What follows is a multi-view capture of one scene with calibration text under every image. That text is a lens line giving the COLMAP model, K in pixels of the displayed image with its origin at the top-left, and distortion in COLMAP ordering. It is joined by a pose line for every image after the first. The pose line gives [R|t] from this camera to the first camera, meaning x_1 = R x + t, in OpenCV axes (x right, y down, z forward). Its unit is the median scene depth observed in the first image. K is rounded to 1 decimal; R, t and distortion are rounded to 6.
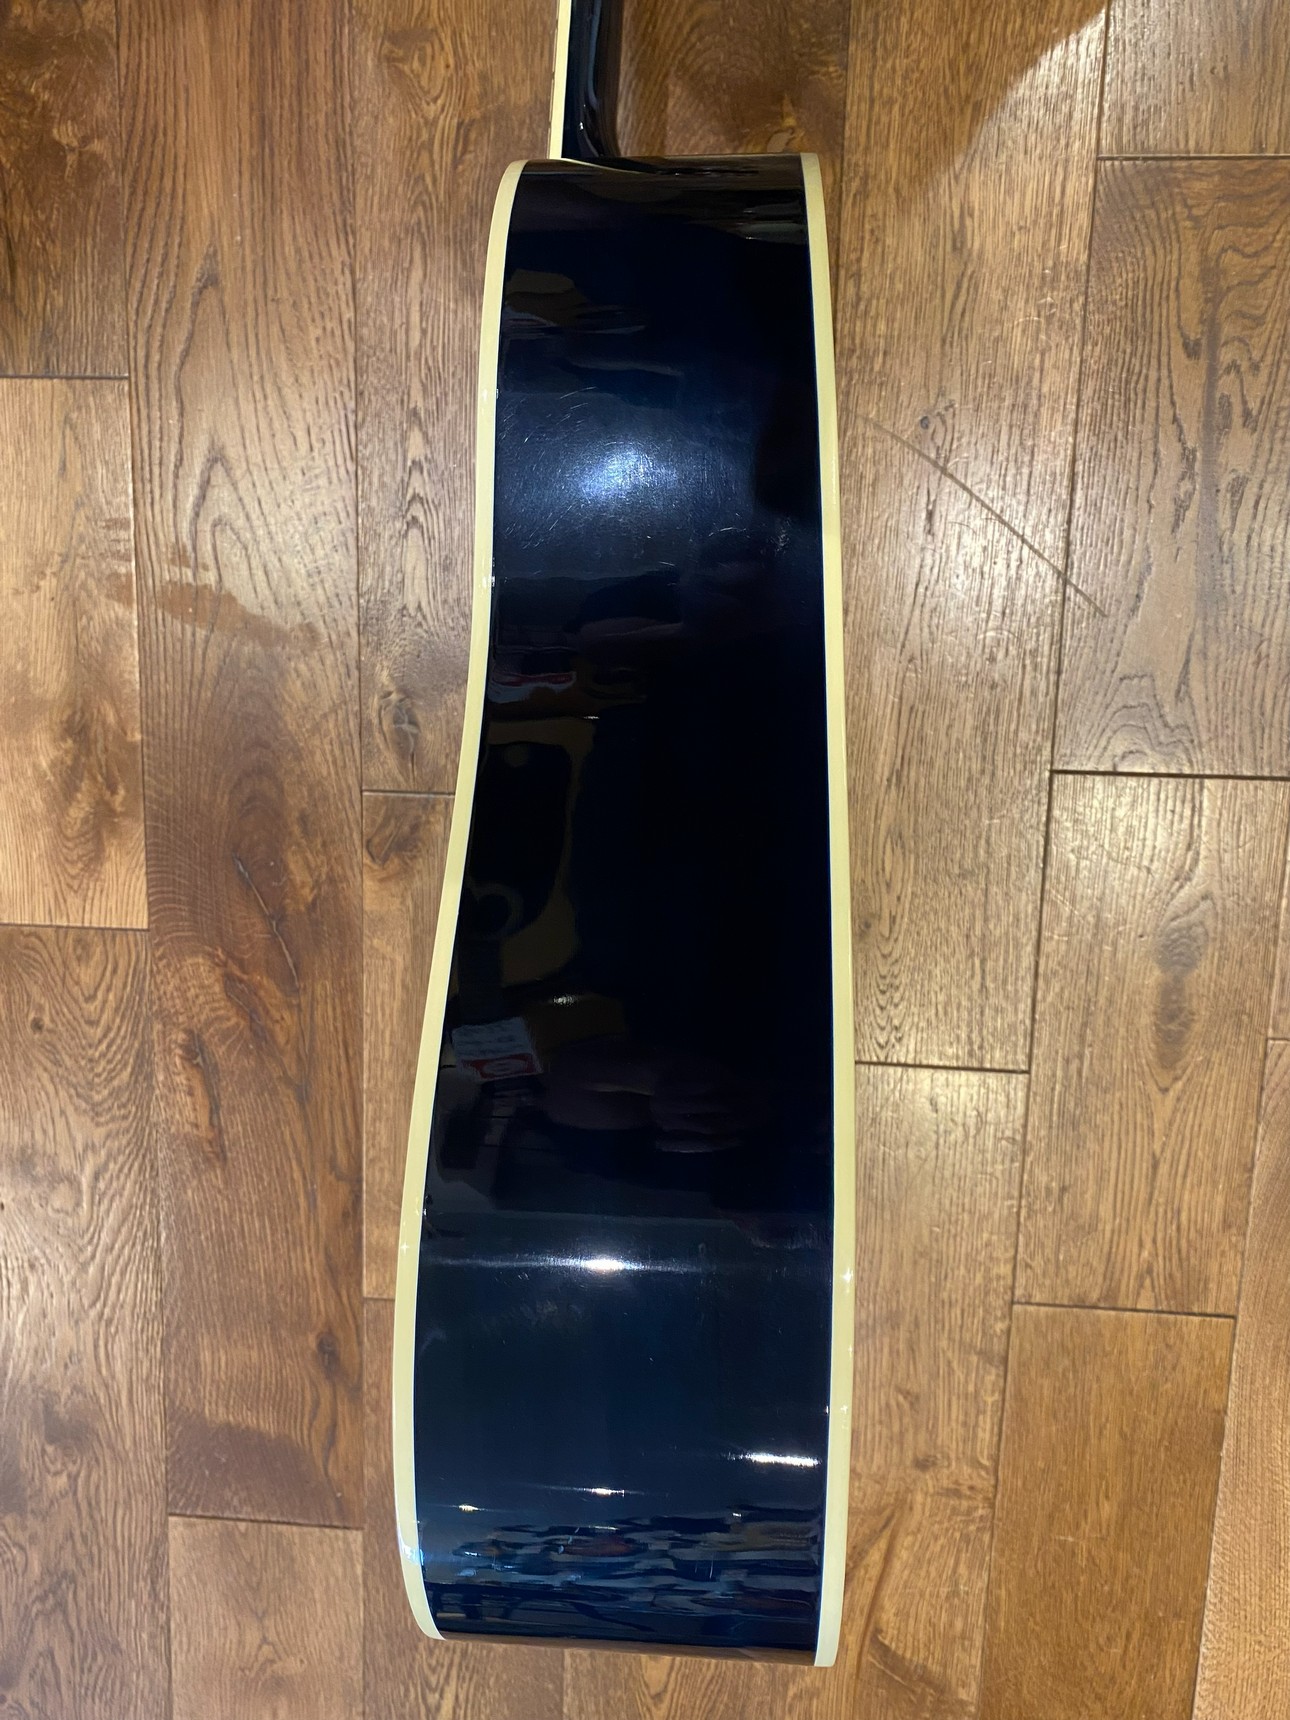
lens RADIAL K [[1352.5, 0, 632.6], [0, 1352.5, 893.0], [0, 0, 1]] dist [-0.004476, 0.000653]
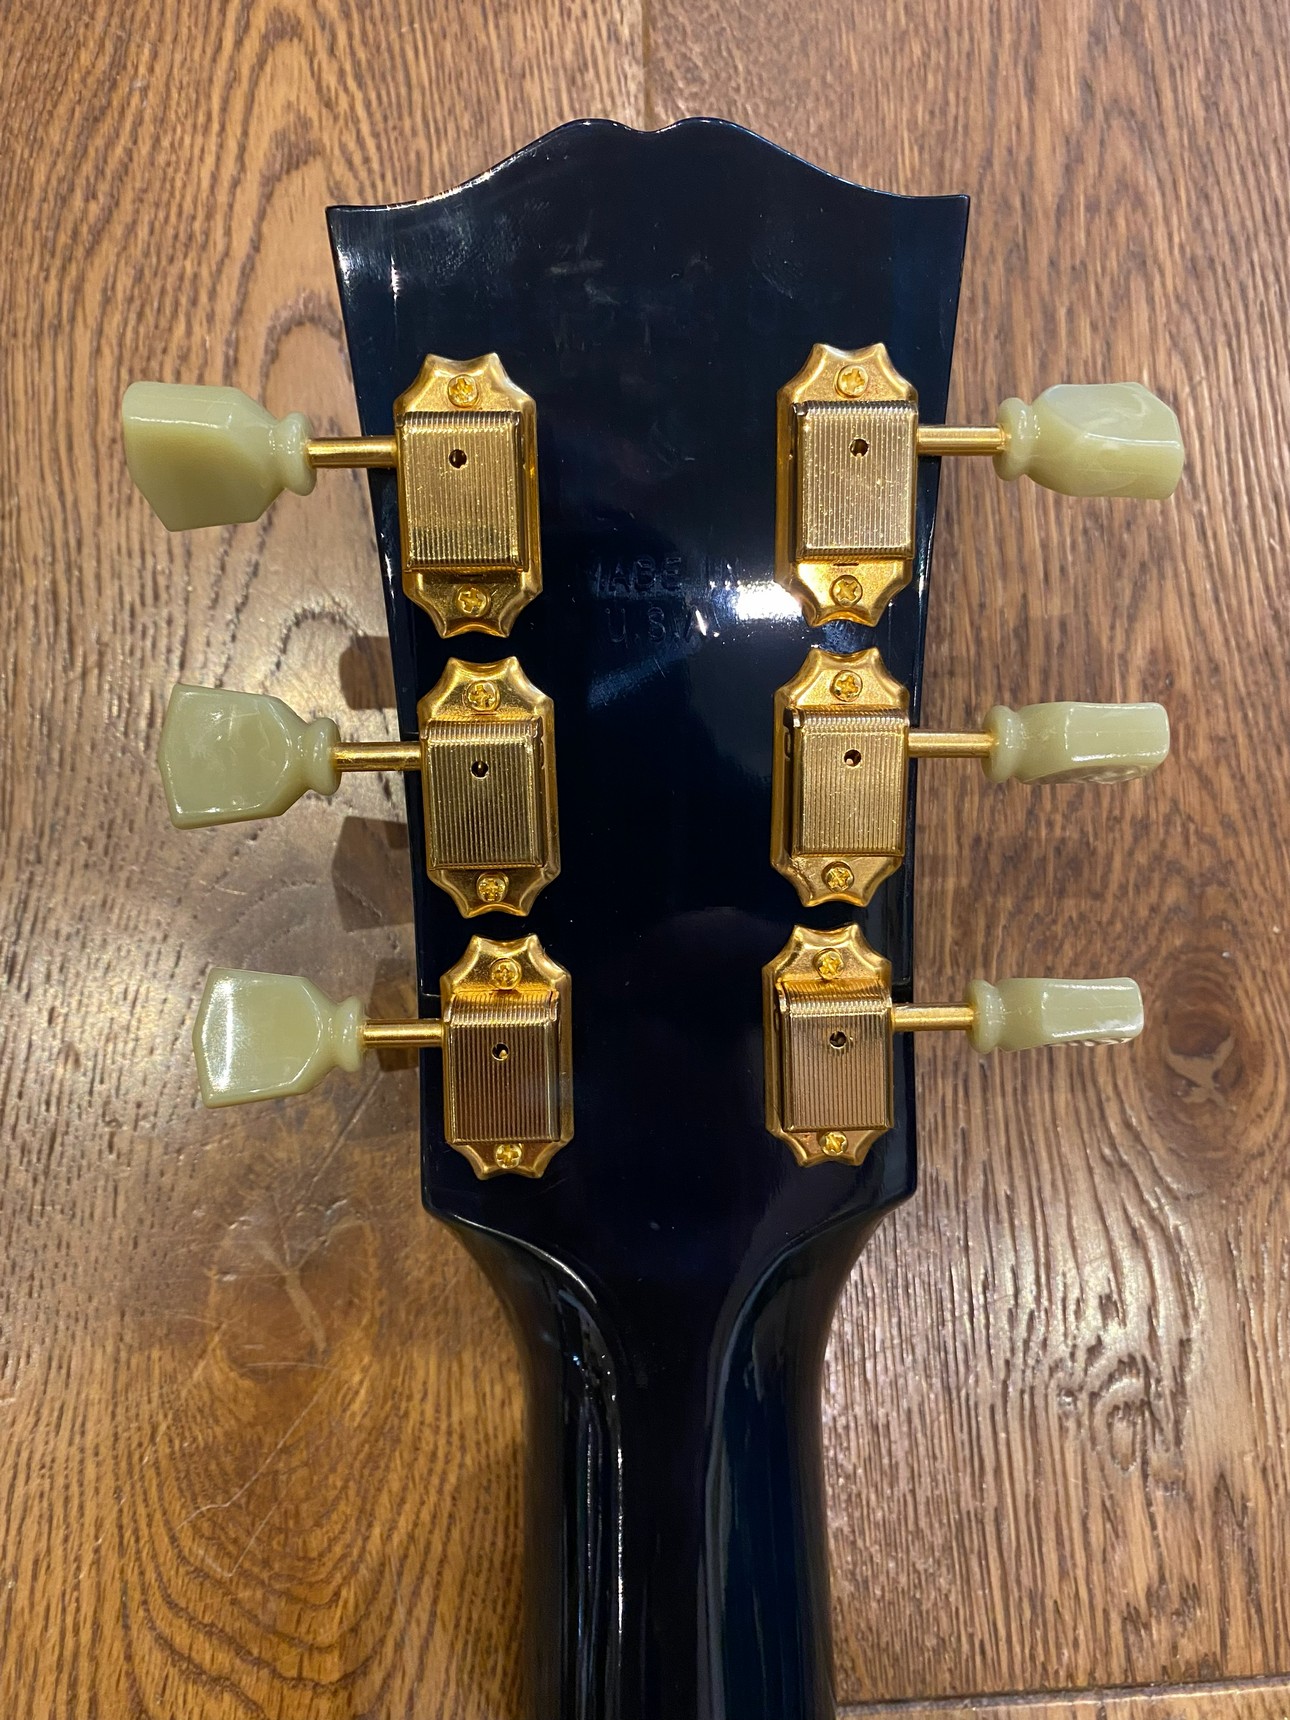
lens RADIAL K [[1352.5, 0, 680.9], [0, 1352.5, 845.9], [0, 0, 1]] dist [-0.004476, 0.000653]
pose [[-0.998026, 0.059335, 0.020588, -0.060167], [-0.060667, -0.995587, -0.071601, 0.512346], [0.016248, -0.072709, 0.997221, 0.783861]]
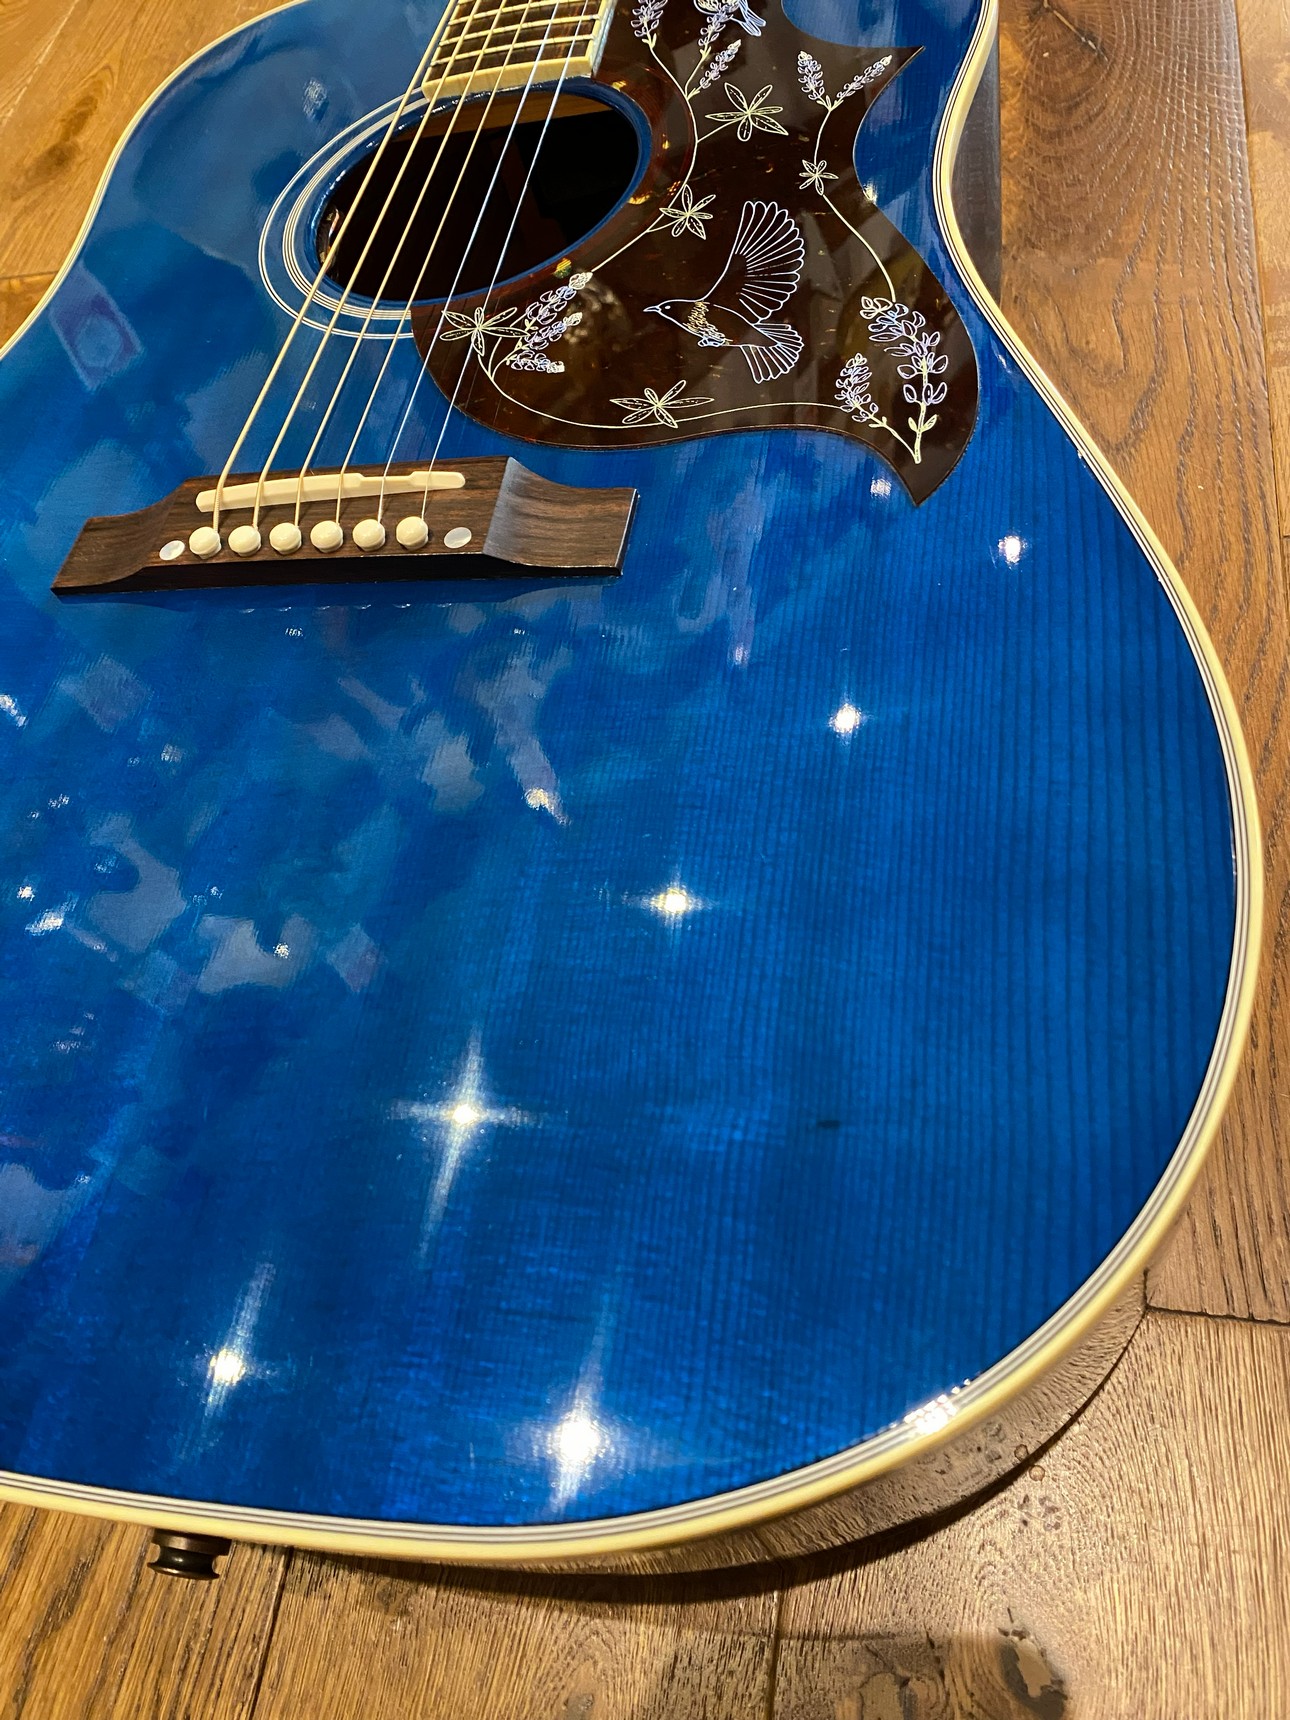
lens RADIAL K [[1352.5, 0, 638.2], [0, 1352.5, 836.6], [0, 0, 1]] dist [-0.004476, 0.000653]
pose [[-0.937562, 0.042892, 0.345163, -0.293168], [0.074620, -0.944456, 0.320055, -0.668711], [0.339719, 0.325827, 0.882285, 0.421796]]
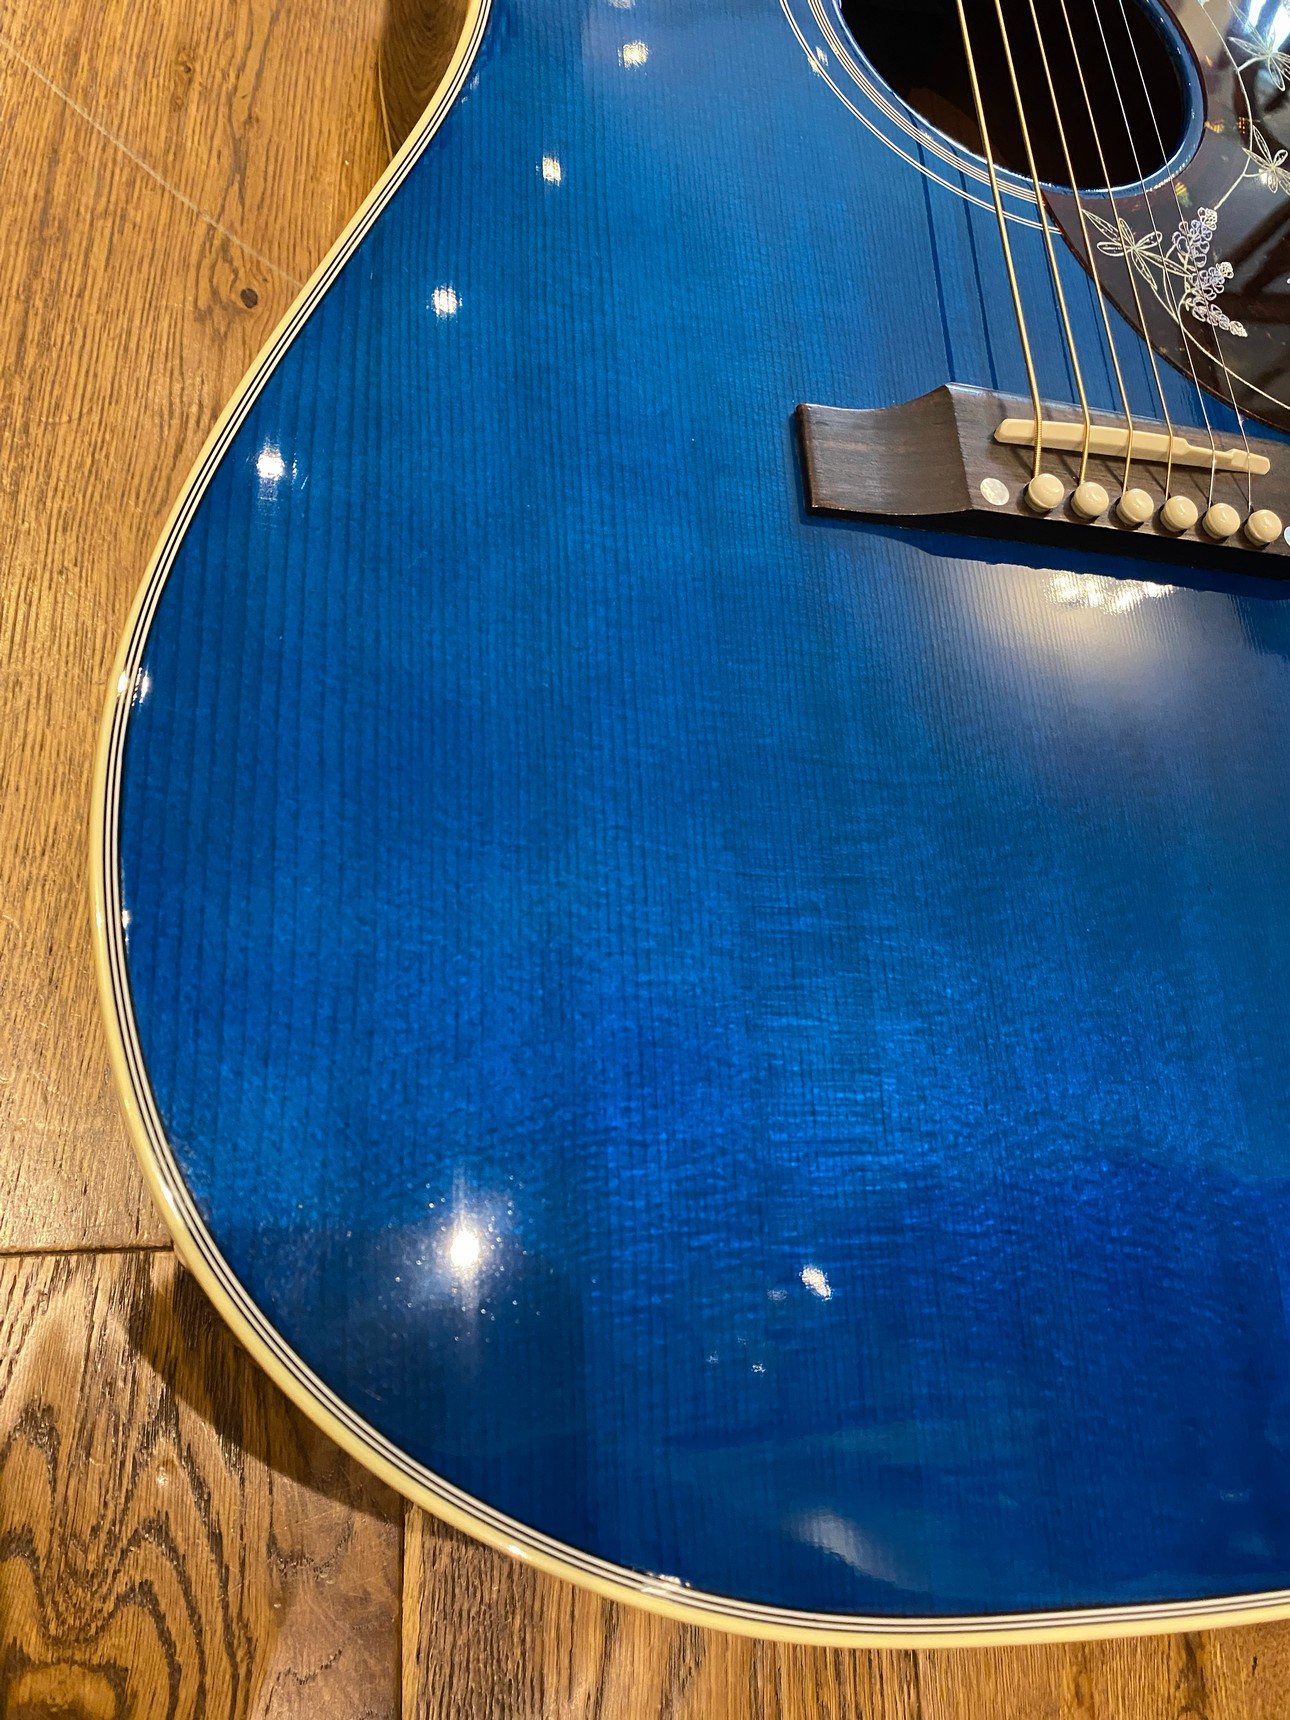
lens RADIAL K [[1352.5, 0, 655.7], [0, 1352.5, 833.3], [0, 0, 1]] dist [-0.004476, 0.000653]
pose [[-0.970961, -0.004809, -0.239190, 0.168418], [-0.028371, -0.990428, 0.135084, -0.588123], [-0.237550, 0.137947, 0.961530, 0.414119]]
